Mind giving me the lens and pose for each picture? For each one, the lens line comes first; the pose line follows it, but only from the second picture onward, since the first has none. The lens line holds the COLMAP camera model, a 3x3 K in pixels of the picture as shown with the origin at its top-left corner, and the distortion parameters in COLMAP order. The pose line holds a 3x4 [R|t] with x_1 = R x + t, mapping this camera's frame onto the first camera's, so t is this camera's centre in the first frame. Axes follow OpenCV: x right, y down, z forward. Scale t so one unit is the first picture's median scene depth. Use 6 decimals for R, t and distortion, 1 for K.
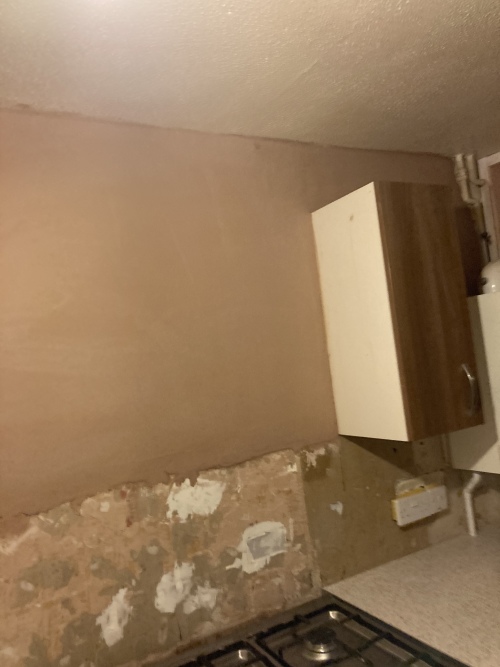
lens RADIAL K [[540.4, 0, 260.3], [0, 540.4, 331.6], [0, 0, 1]] dist [0.019940, 0.002734]
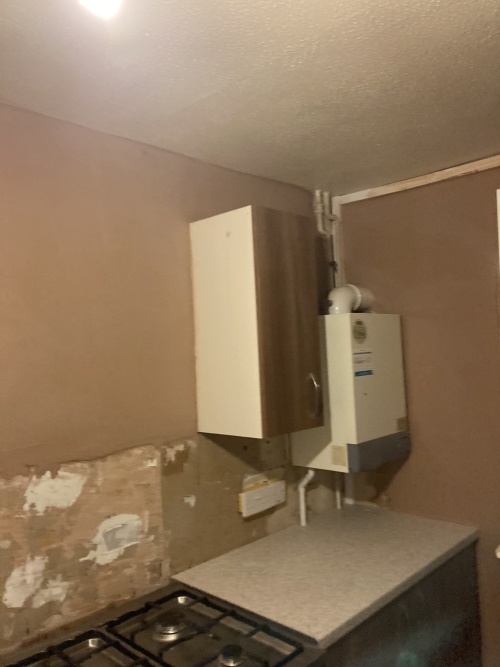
lens RADIAL K [[540.4, 0, 260.3], [0, 540.4, 331.6], [0, 0, 1]] dist [0.019940, 0.002734]
pose [[0.951458, 0.083800, 0.296149, -0.076478], [-0.080603, 0.996481, -0.023010, 0.007184], [-0.297035, -0.001978, 0.954865, -0.064243]]
